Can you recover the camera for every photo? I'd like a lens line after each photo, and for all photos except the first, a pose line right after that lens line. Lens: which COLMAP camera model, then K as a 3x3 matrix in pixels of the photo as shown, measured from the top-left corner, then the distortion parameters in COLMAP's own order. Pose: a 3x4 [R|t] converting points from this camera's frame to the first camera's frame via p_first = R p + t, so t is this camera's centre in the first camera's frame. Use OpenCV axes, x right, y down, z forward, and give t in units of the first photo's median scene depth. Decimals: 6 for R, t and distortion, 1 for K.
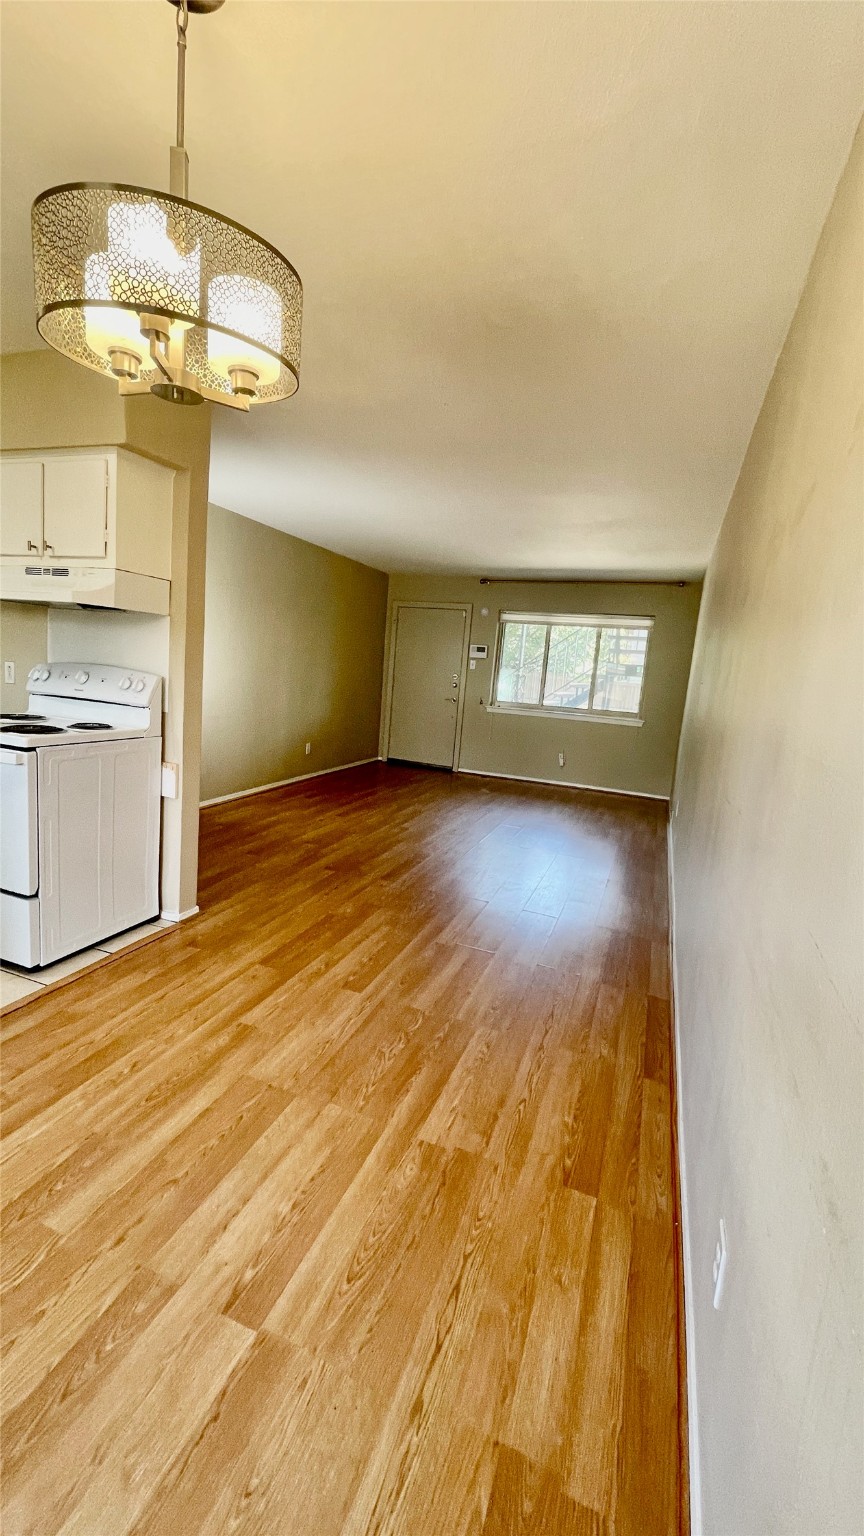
lens RADIAL K [[637.5, 0, 424.5], [0, 637.5, 763.1], [0, 0, 1]] dist [-0.001689, -0.000068]
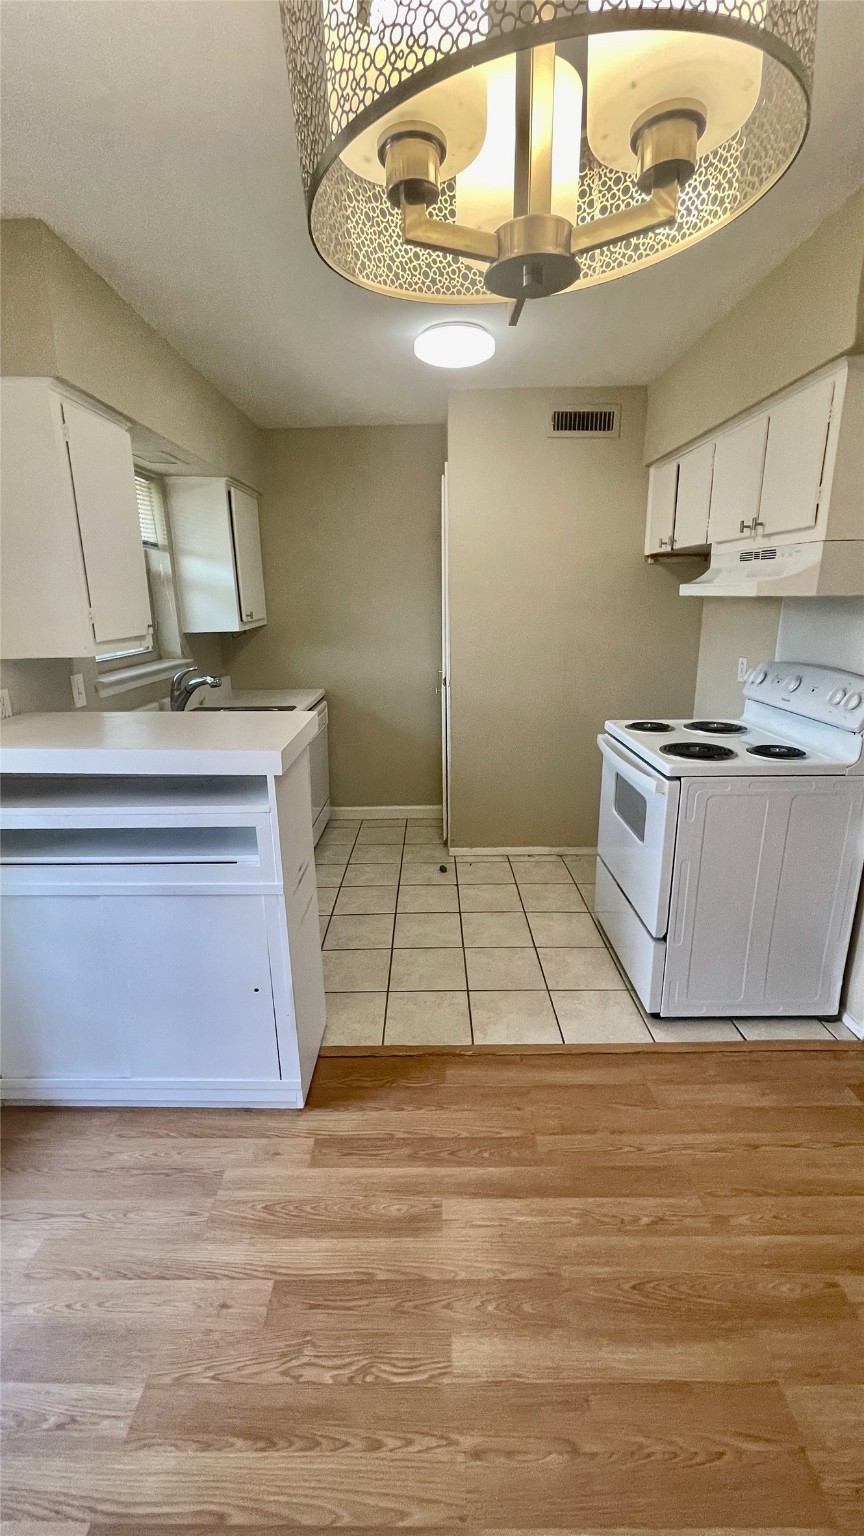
lens RADIAL K [[637.5, 0, 424.5], [0, 637.5, 763.1], [0, 0, 1]] dist [-0.001689, -0.000068]
pose [[0.340299, 0.155093, -0.927439, 0.056853], [-0.093968, 0.986976, 0.130570, -0.110942], [0.935610, 0.042716, 0.350441, 0.346454]]
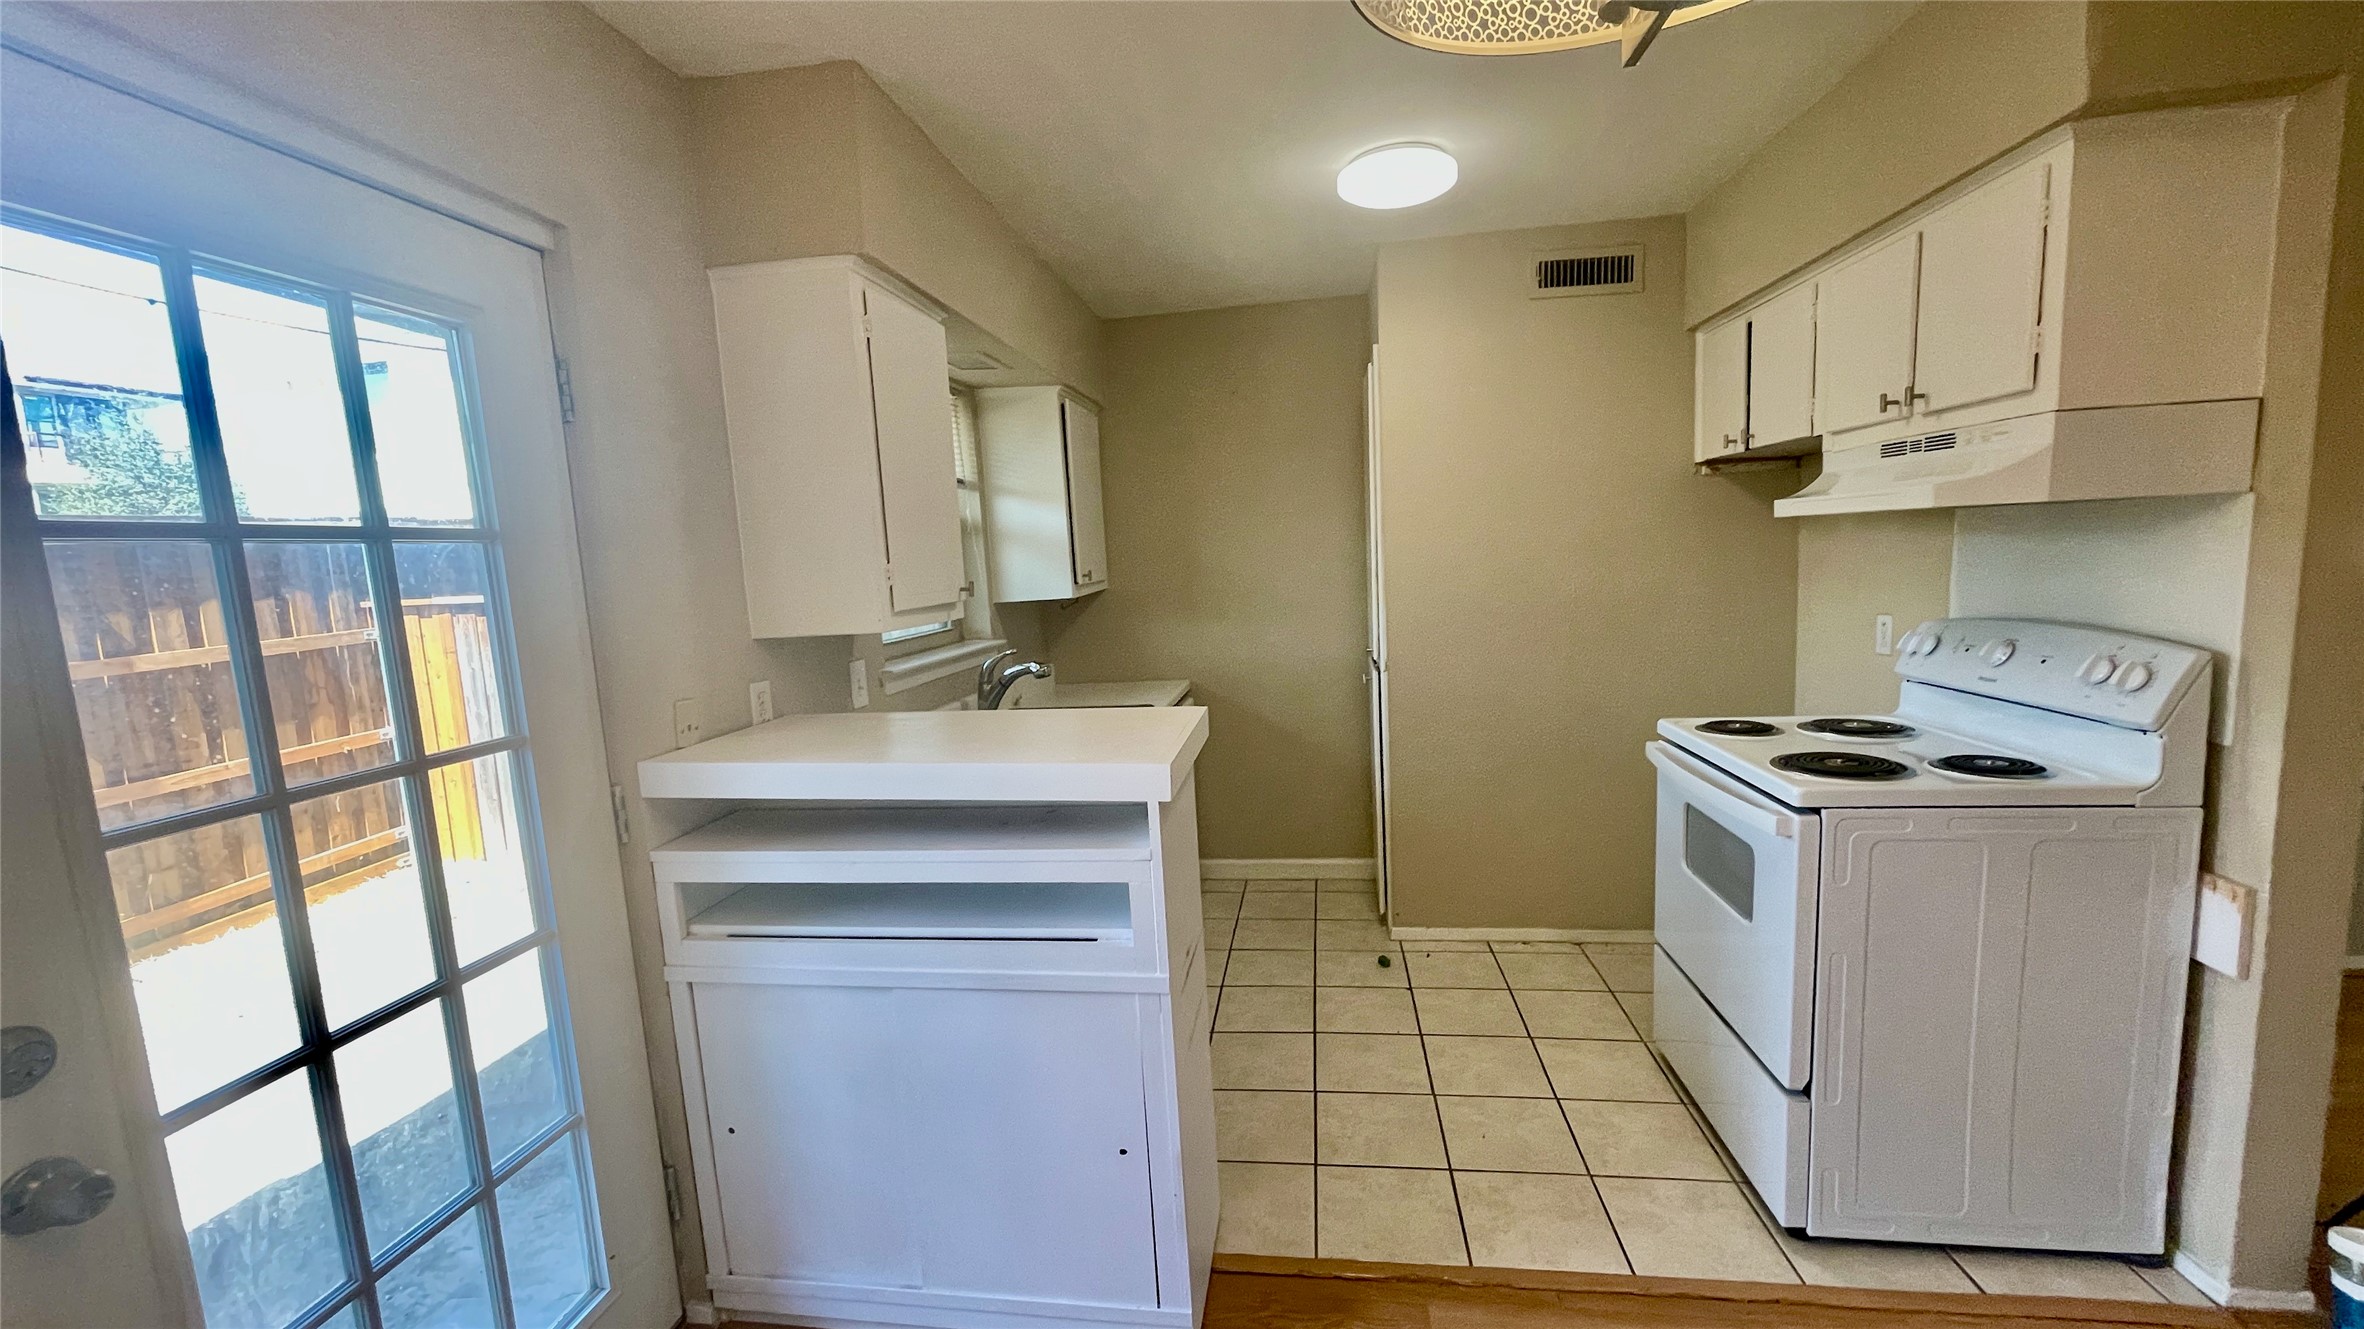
lens RADIAL K [[950.5, 0, 1178.3], [0, 950.5, 676.0], [0, 0, 1]] dist [-0.000583, 0.000382]
pose [[0.209438, 0.030888, -0.977334, 0.017660], [-0.075407, 0.997035, 0.015351, -0.093483], [0.974910, 0.070483, 0.211146, 0.306755]]
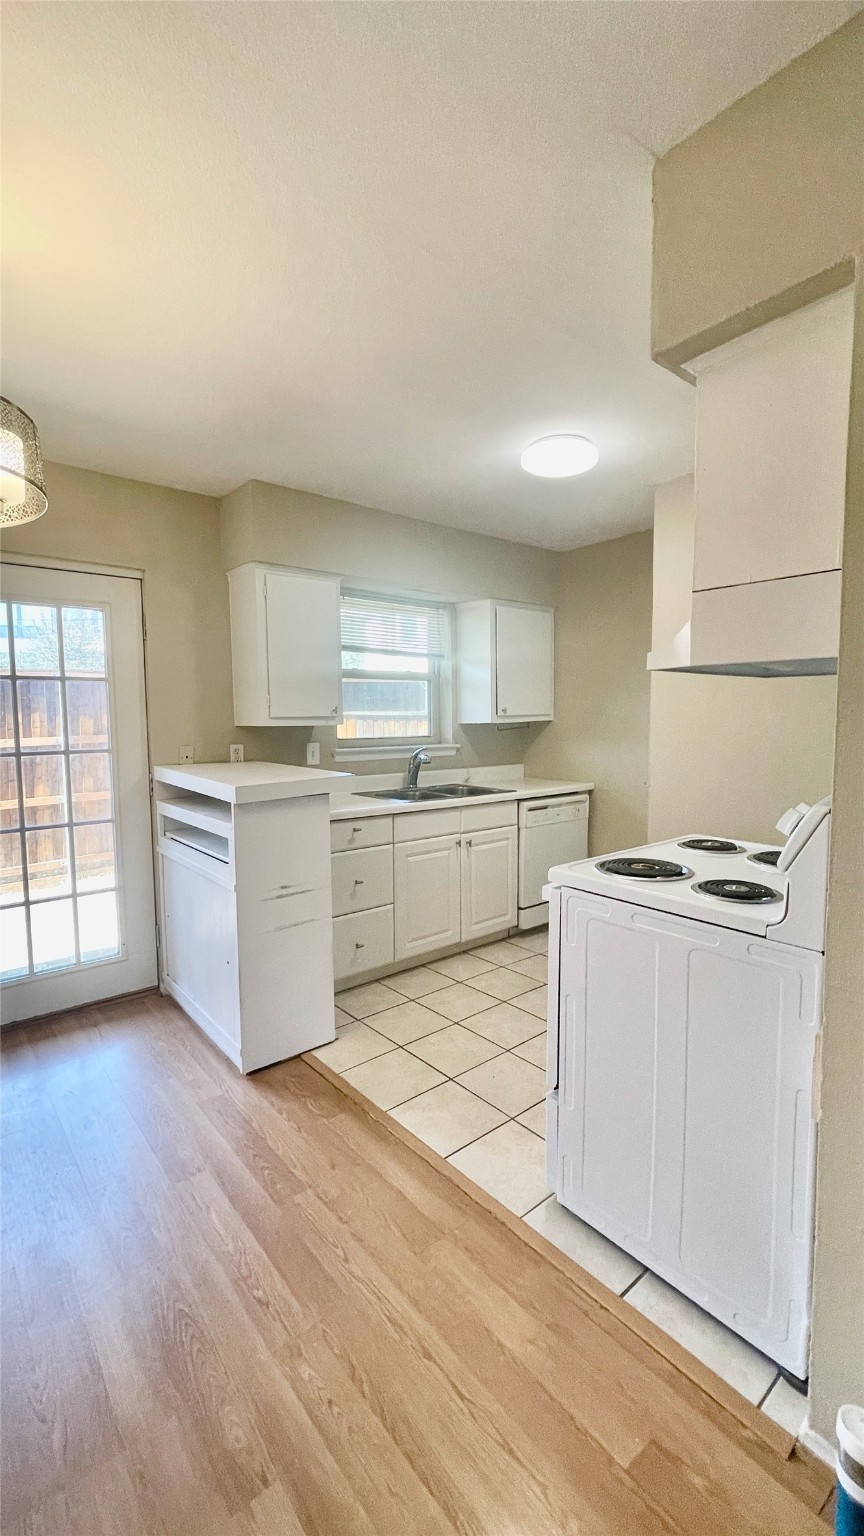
lens RADIAL K [[642.7, 0, 430.5], [0, 642.7, 765.9], [0, 0, 1]] dist [0.000593, 0.000019]
pose [[-0.494986, -0.009653, -0.868847, 0.074660], [-0.160317, 0.983785, 0.080404, -0.171526], [0.853983, 0.179090, -0.488508, 1.092684]]
